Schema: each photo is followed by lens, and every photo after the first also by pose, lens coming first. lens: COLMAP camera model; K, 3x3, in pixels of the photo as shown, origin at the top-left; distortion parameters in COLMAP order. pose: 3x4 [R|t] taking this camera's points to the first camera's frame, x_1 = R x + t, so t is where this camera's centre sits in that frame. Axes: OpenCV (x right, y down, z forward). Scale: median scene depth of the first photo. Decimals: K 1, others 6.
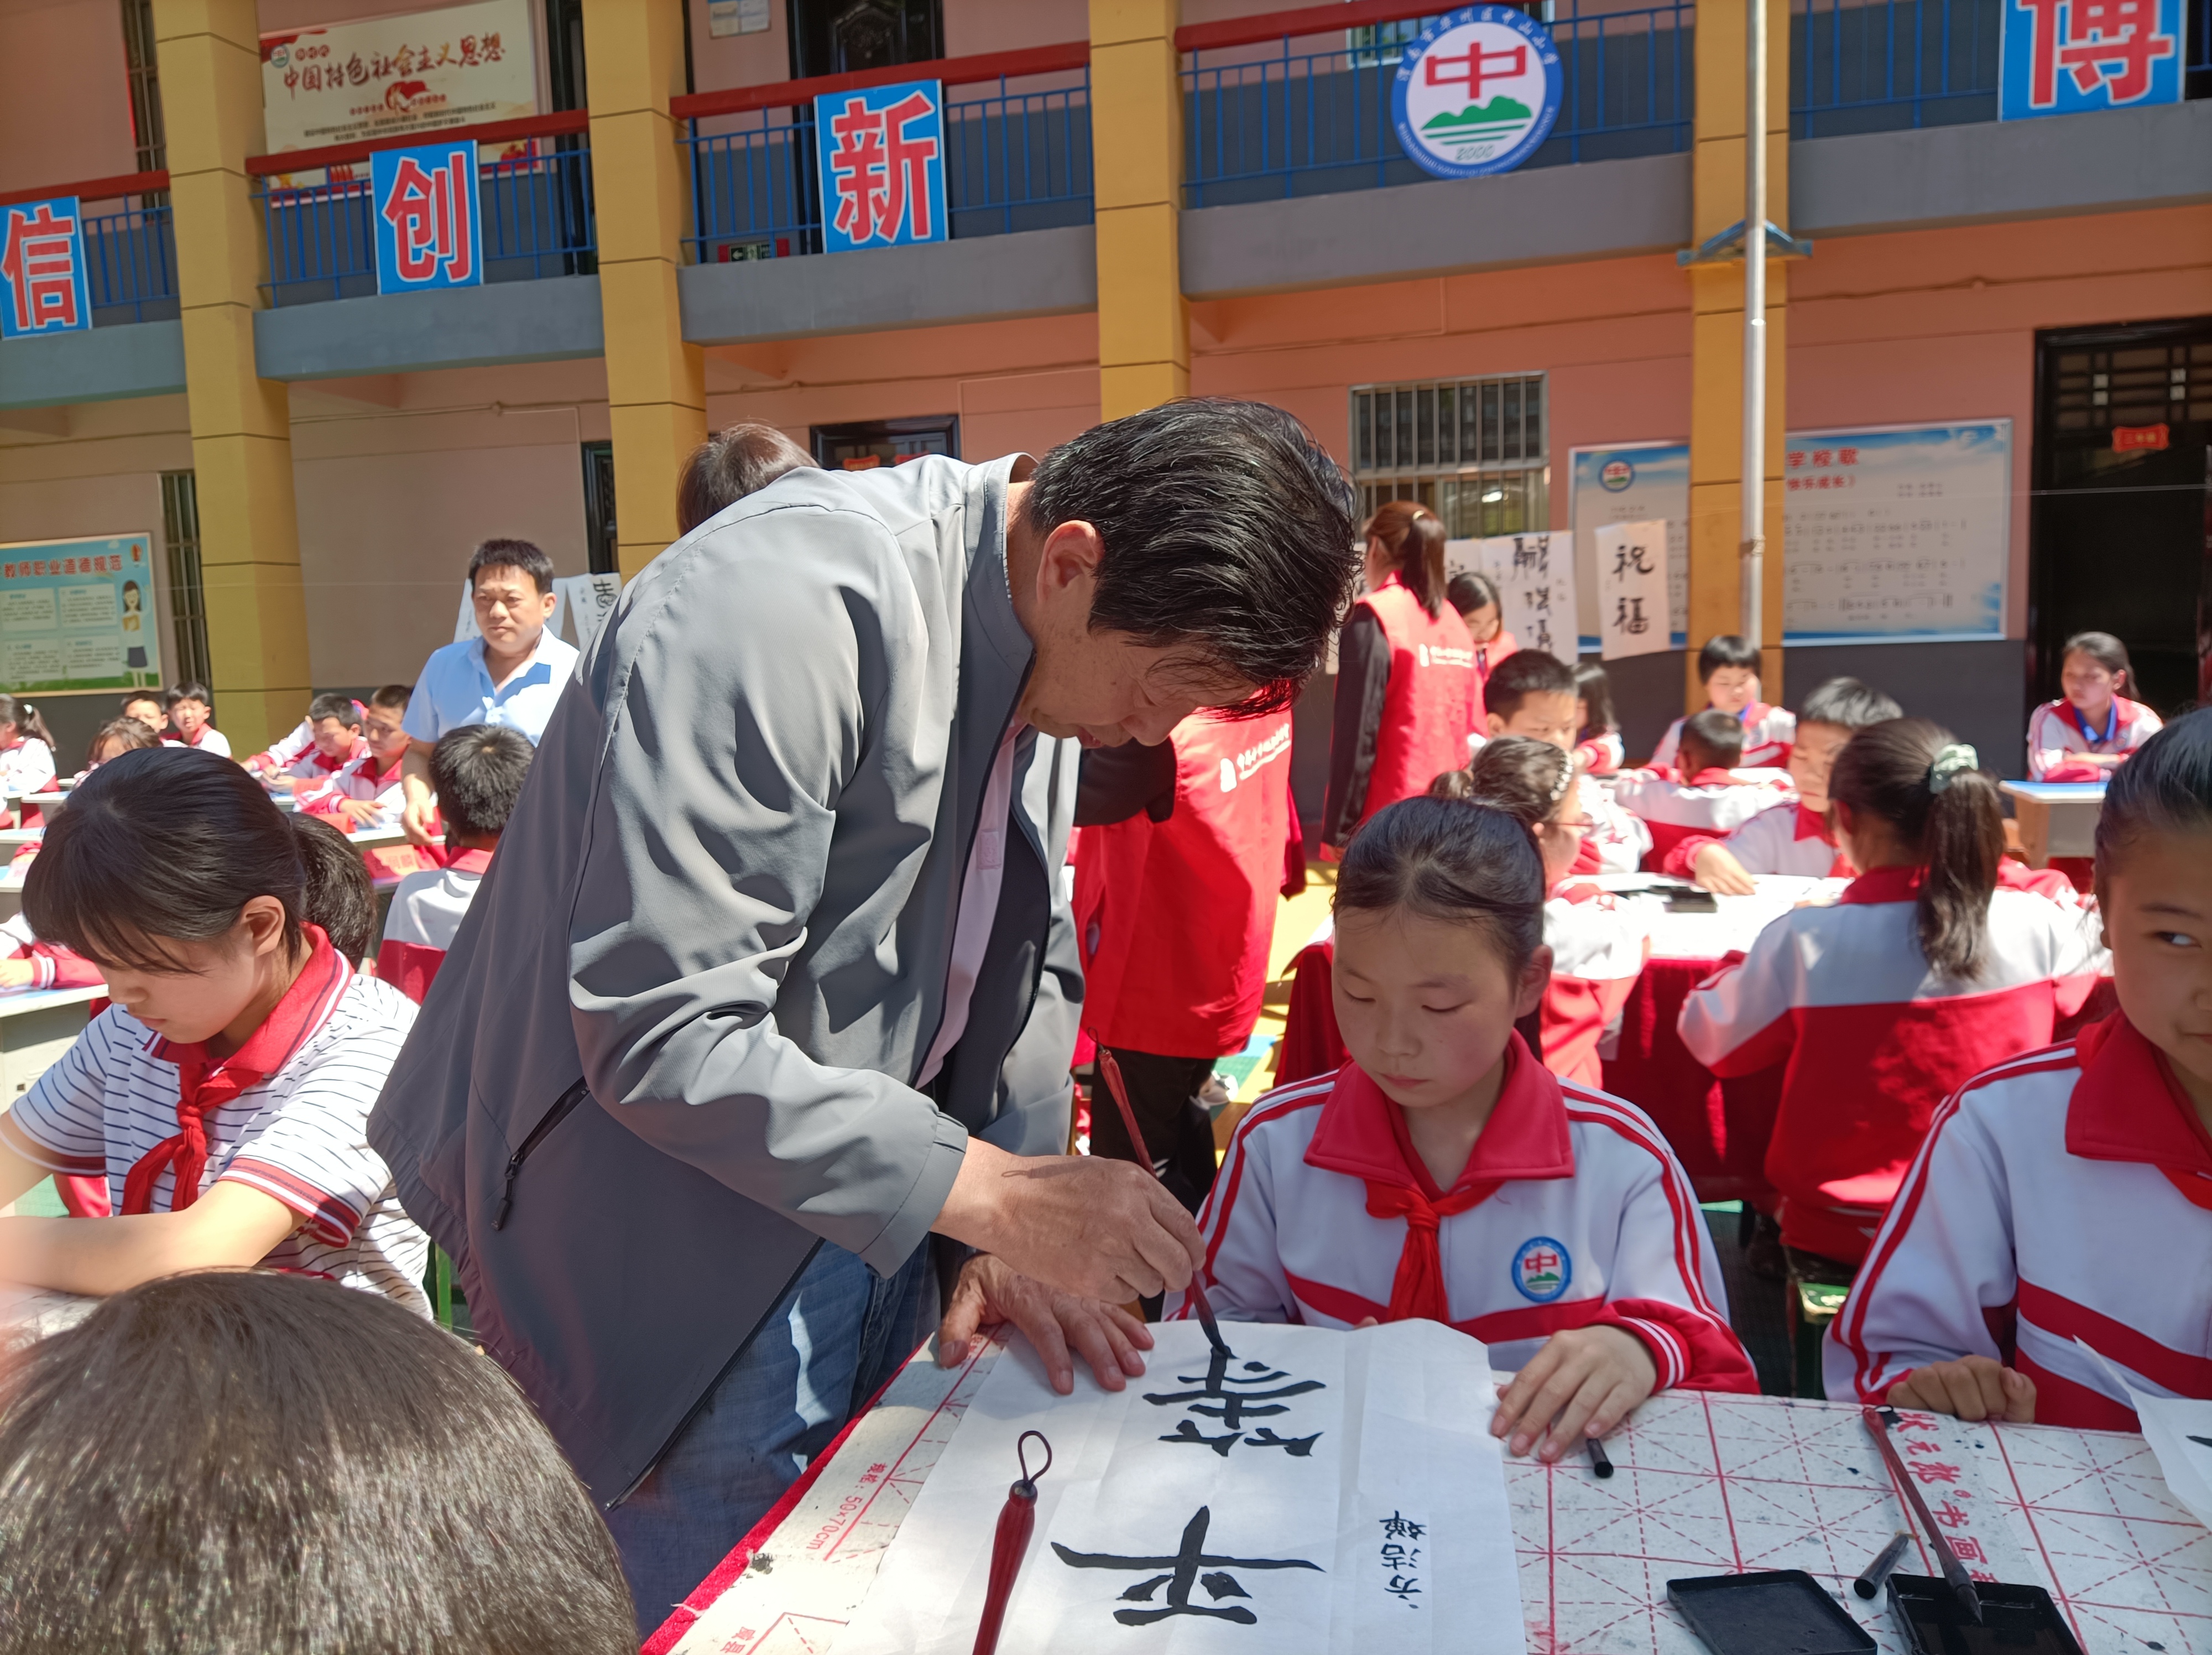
lens RADIAL K [[1661.9, 0, 1167.6], [0, 1661.9, 832.2], [0, 0, 1]] dist [0.072736, -0.073494]
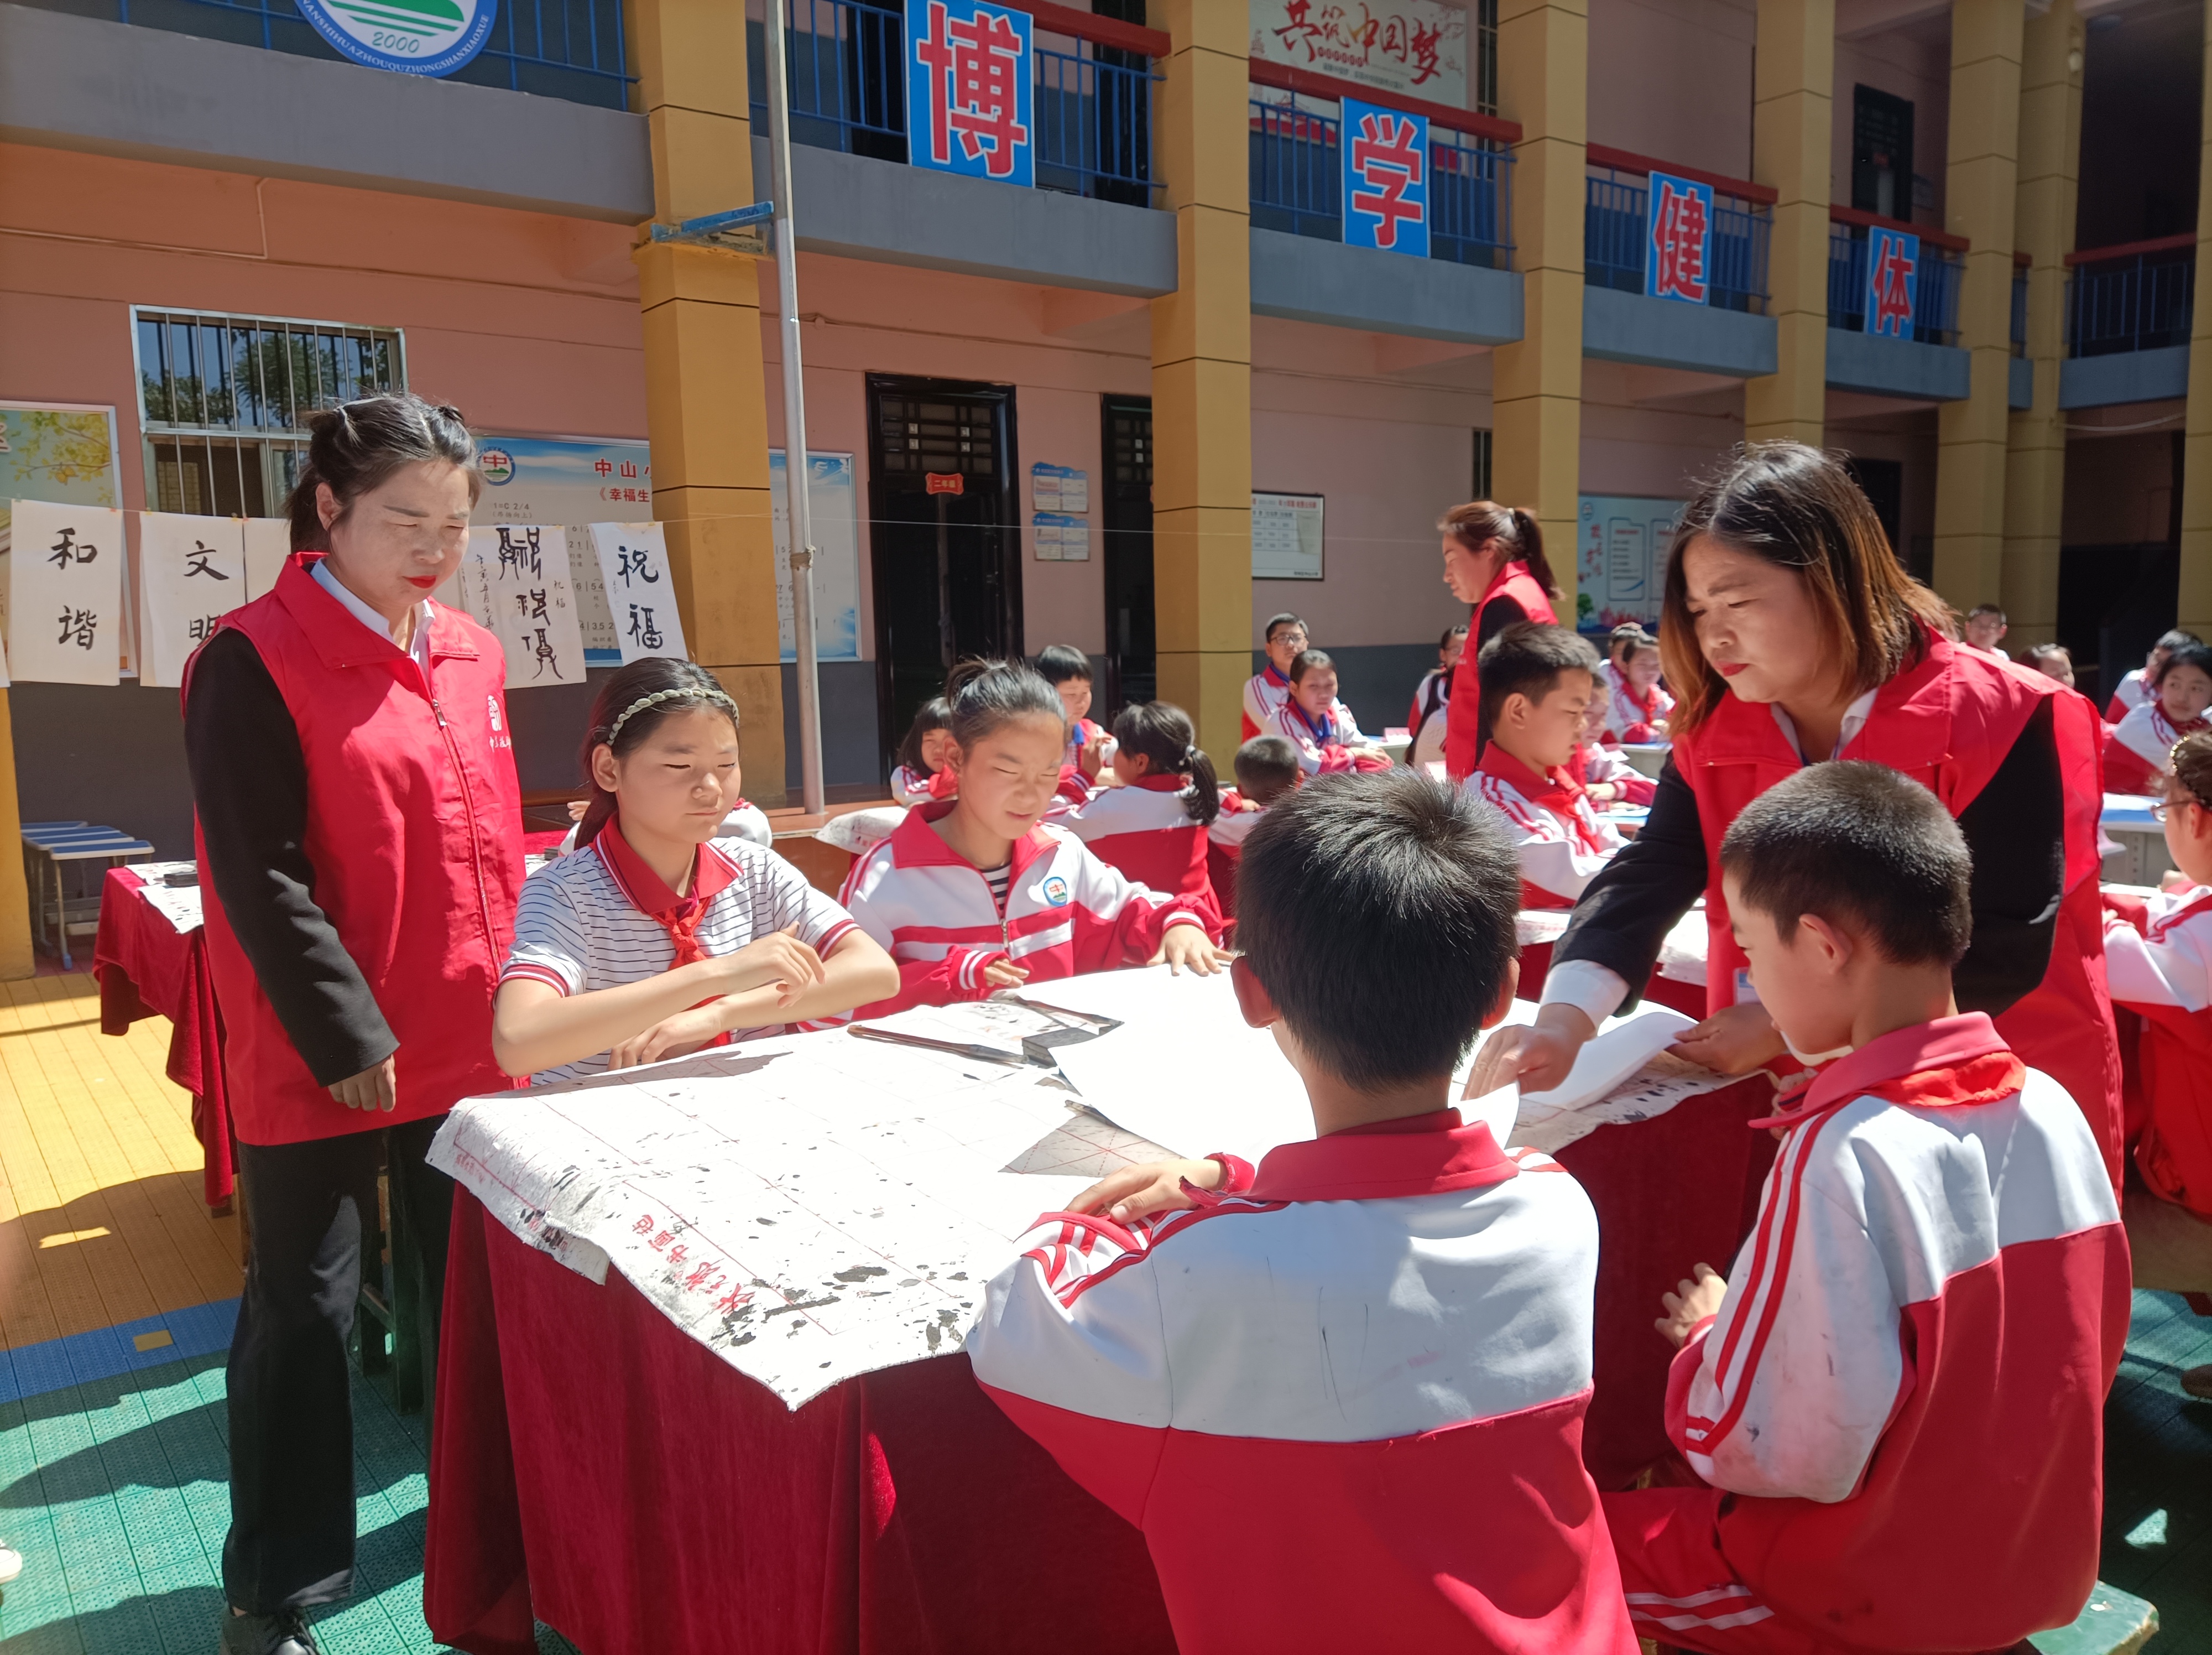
lens RADIAL K [[1632.0, 0, 1106.0], [0, 1632.0, 827.5], [0, 0, 1]] dist [0.106930, -0.141866]
pose [[0.623584, -0.072203, 0.778415, -0.250332], [0.087569, 0.995910, 0.022227, -0.021956], [-0.776837, 0.054305, 0.627356, 0.268021]]
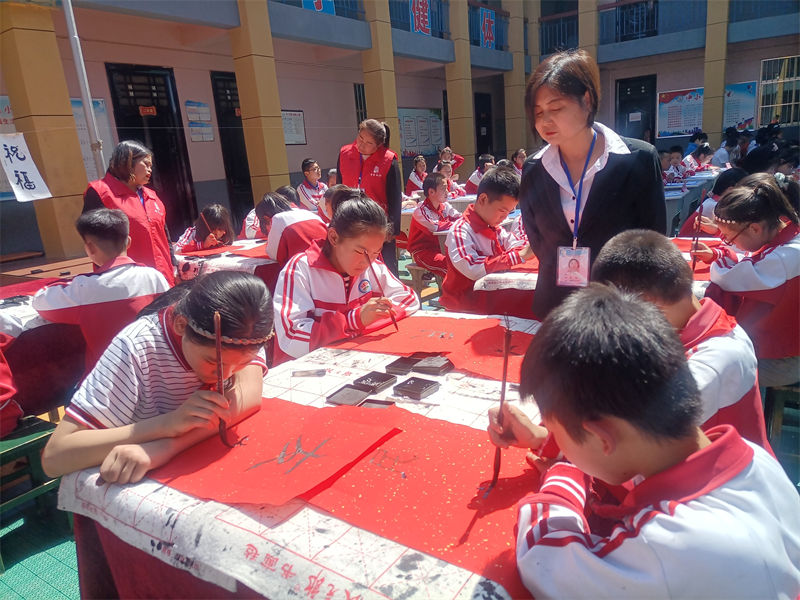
lens RADIAL K [[588.0, 0, 400.0], [0, 588.0, 300.0], [0, 0, 1]] dist [0.039737, -0.027882]
pose [[0.352768, -0.221708, 0.909066, -0.228866], [0.174200, 0.970101, 0.168994, -0.034253], [-0.919353, 0.098744, 0.380842, 0.334947]]
